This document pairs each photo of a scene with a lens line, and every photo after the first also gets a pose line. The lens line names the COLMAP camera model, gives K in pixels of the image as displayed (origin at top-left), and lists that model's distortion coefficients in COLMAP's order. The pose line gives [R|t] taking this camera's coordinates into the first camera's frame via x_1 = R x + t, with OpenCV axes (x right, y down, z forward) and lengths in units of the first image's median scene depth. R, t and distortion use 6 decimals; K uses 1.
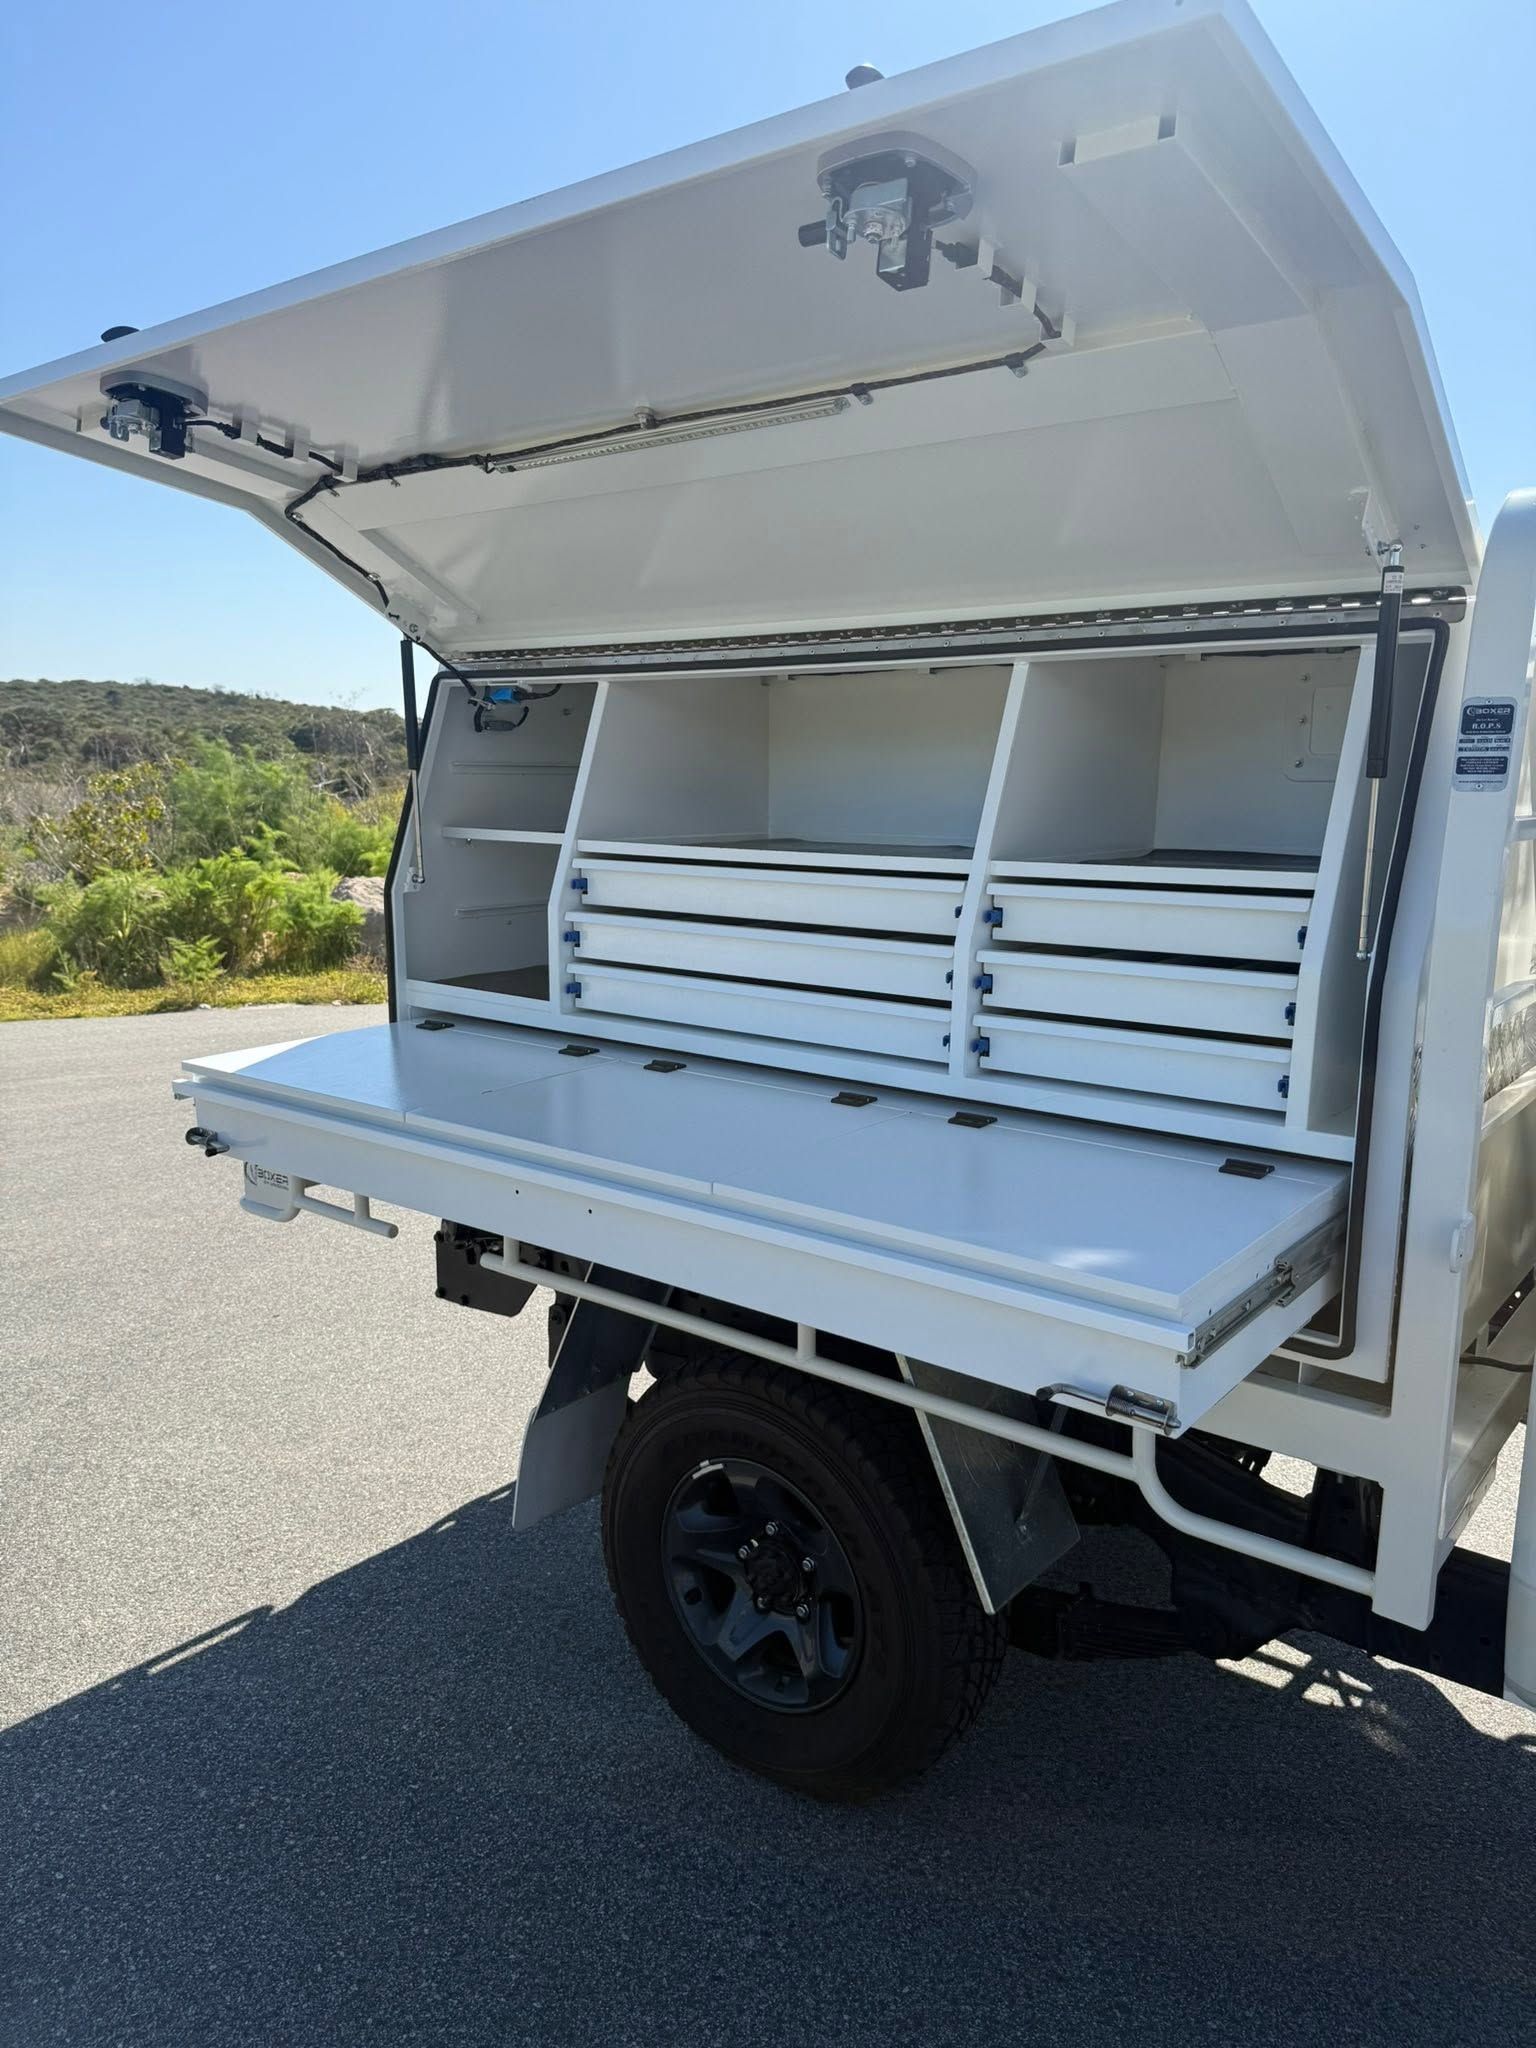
lens RADIAL K [[1455.6, 0, 777.9], [0, 1455.6, 1033.3], [0, 0, 1]] dist [0.056954, -0.010727]
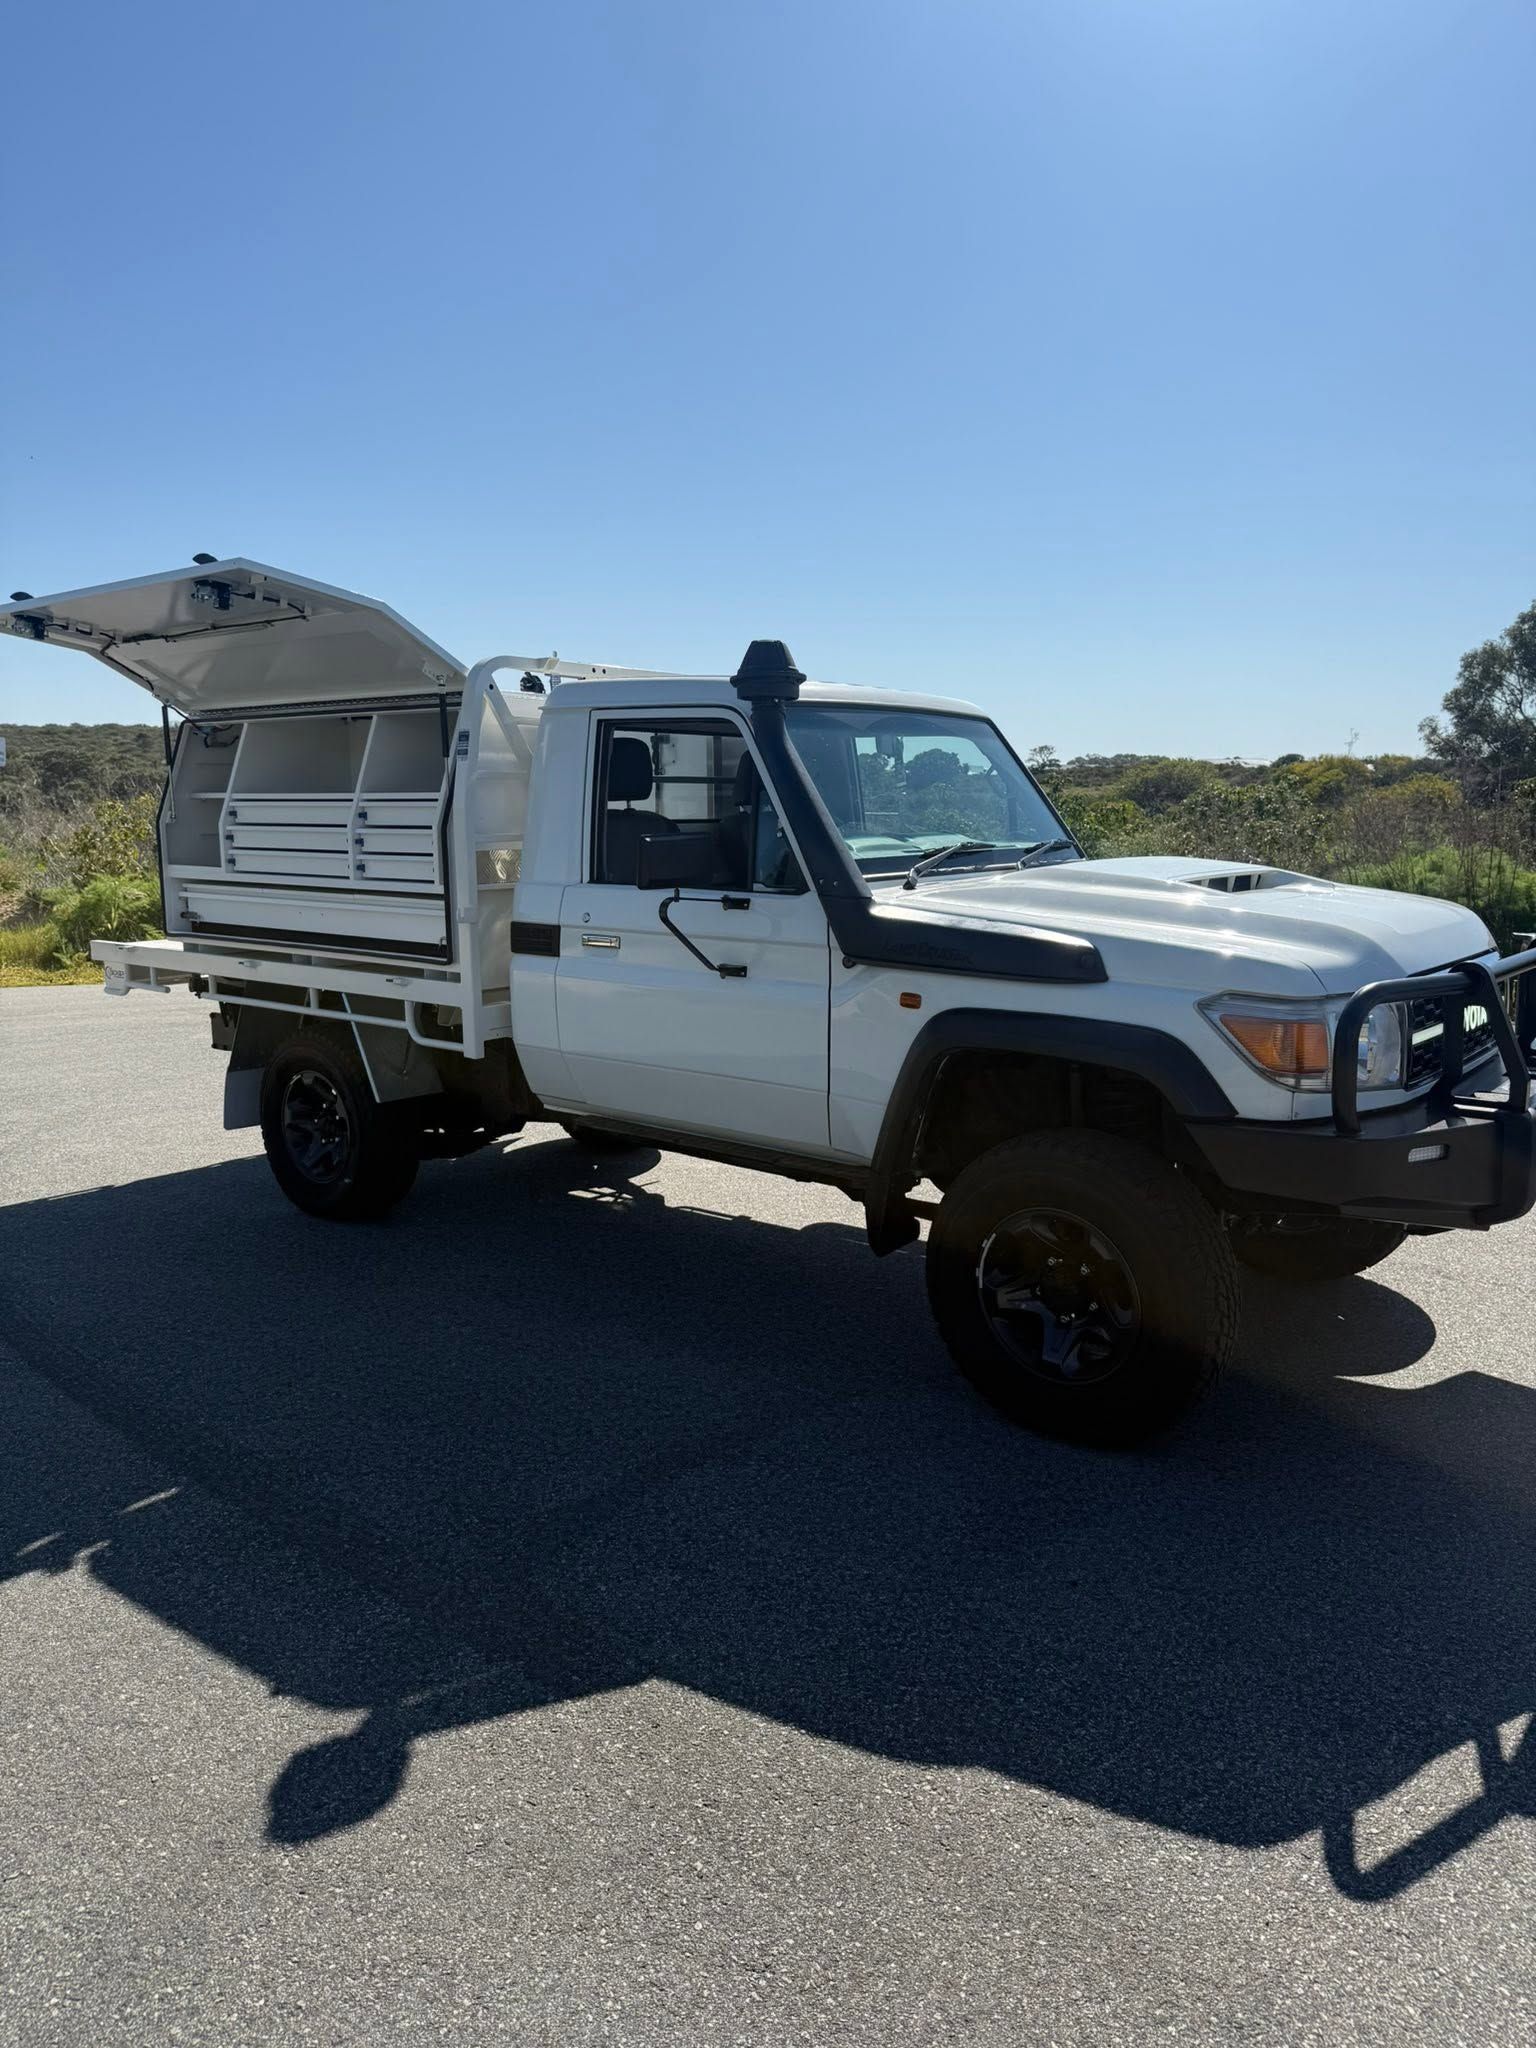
lens RADIAL K [[1455.6, 0, 759.7], [0, 1455.6, 1017.9], [0, 0, 1]] dist [0.056954, -0.010727]
pose [[0.999585, -0.010577, -0.026776, 0.679683], [0.009748, 0.999474, -0.030916, 0.268774], [0.027089, 0.030643, 0.999163, -1.136600]]
